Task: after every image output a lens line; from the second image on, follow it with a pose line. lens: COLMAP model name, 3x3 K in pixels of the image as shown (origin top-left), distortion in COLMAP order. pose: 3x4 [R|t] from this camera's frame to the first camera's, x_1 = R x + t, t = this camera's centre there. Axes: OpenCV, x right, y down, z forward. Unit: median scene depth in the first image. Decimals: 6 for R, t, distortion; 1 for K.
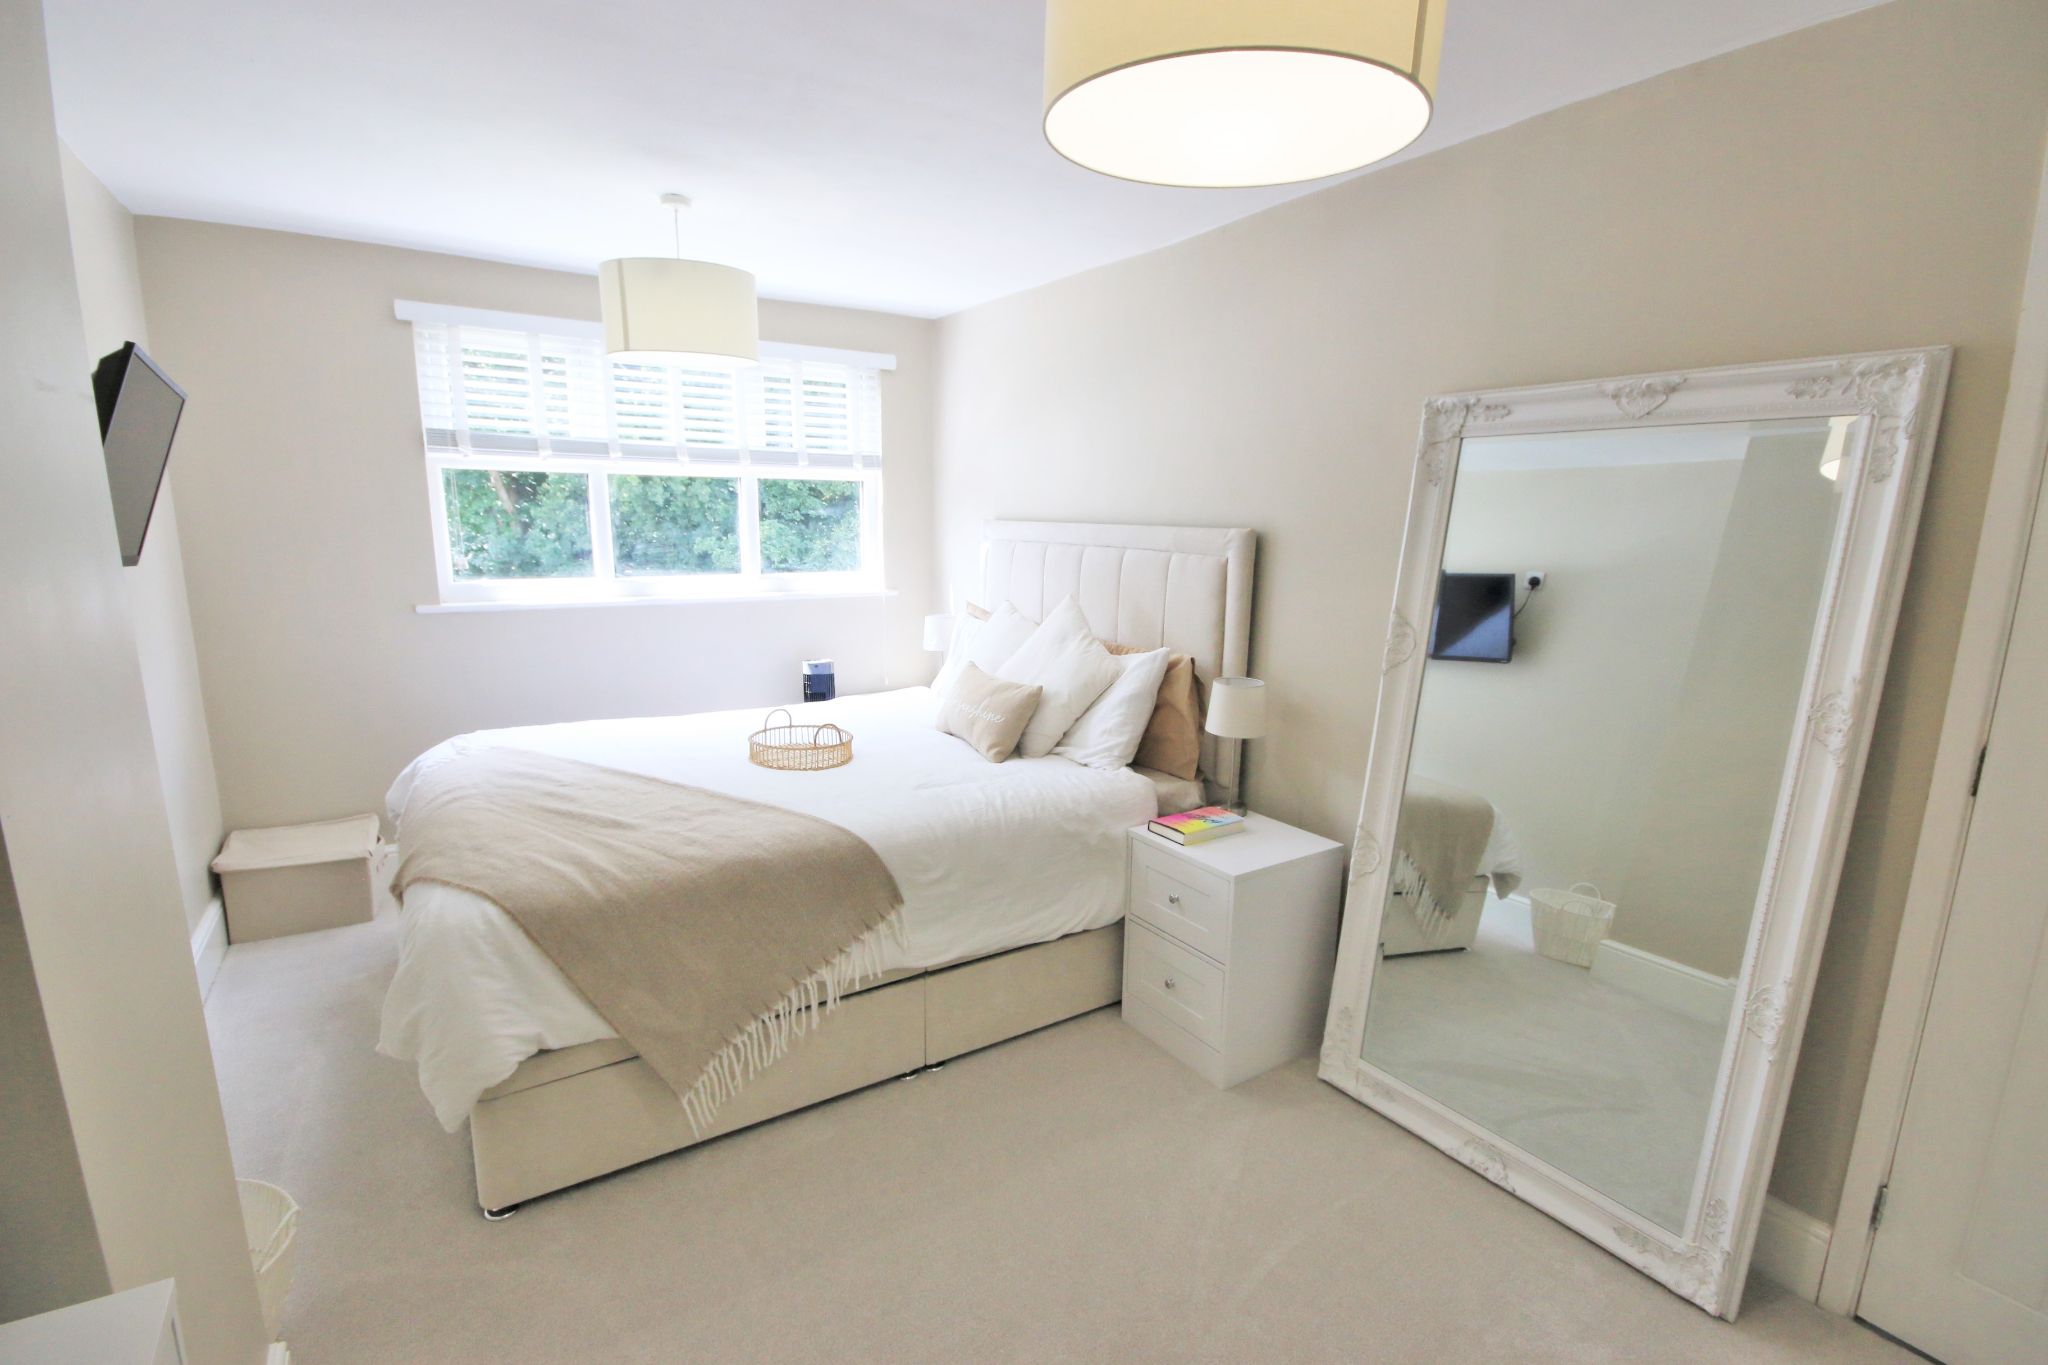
lens RADIAL K [[933.6, 0, 1019.8], [0, 933.6, 686.7], [0, 0, 1]] dist [-0.001434, -0.004603]
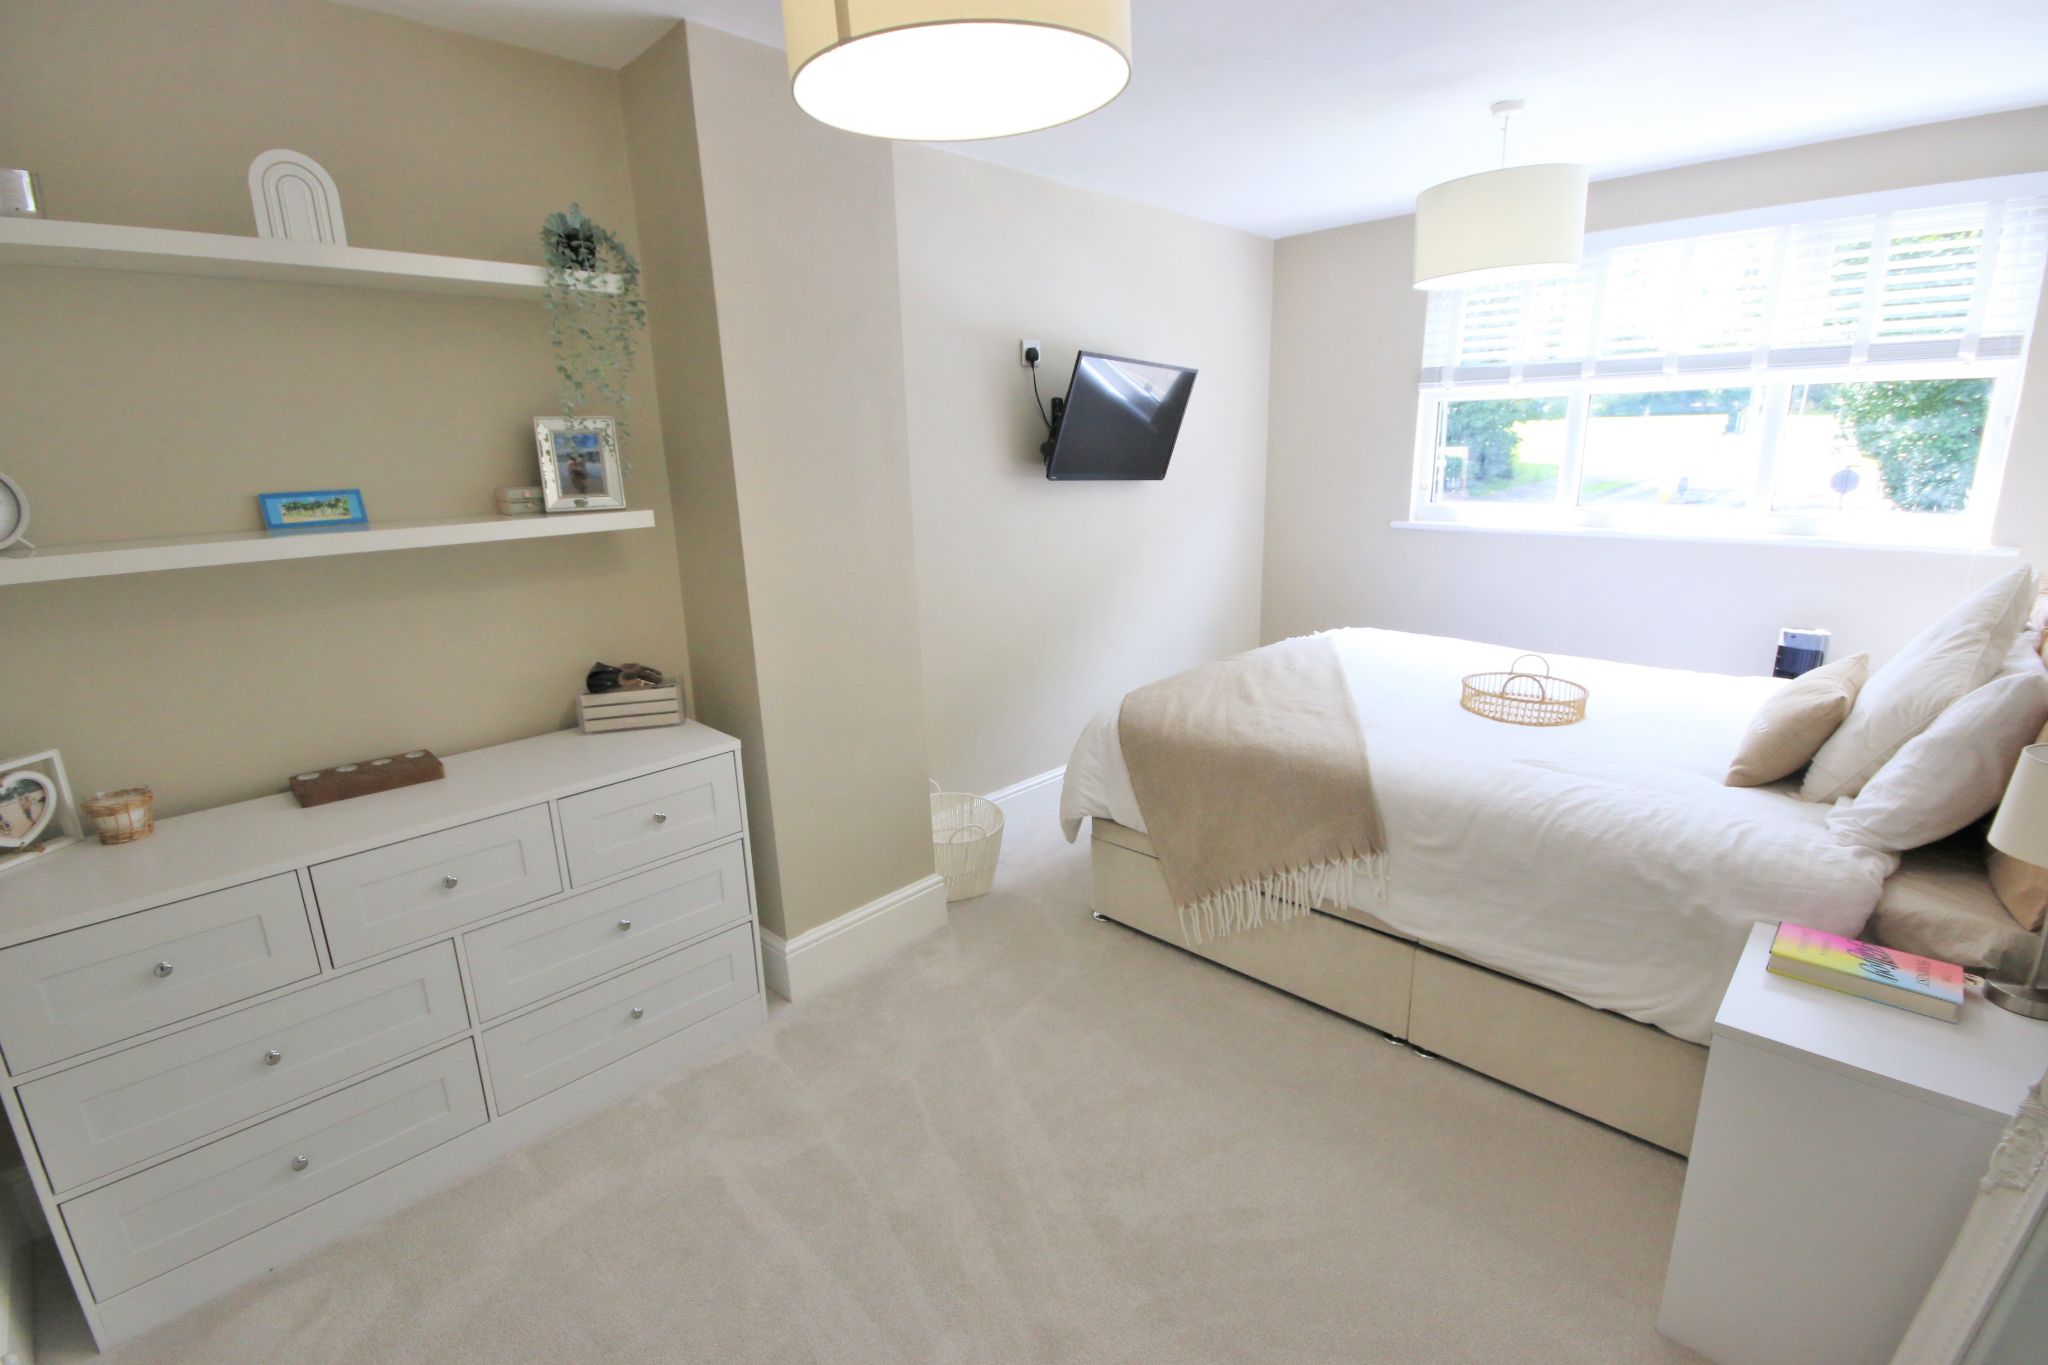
lens RADIAL K [[933.6, 0, 1022.0], [0, 933.6, 690.0], [0, 0, 1]] dist [-0.001434, -0.004603]
pose [[0.237389, 0.227762, -0.944336, 0.532230], [-0.152946, 0.968763, 0.195206, -0.047406], [0.959299, 0.098092, 0.264809, 0.309852]]
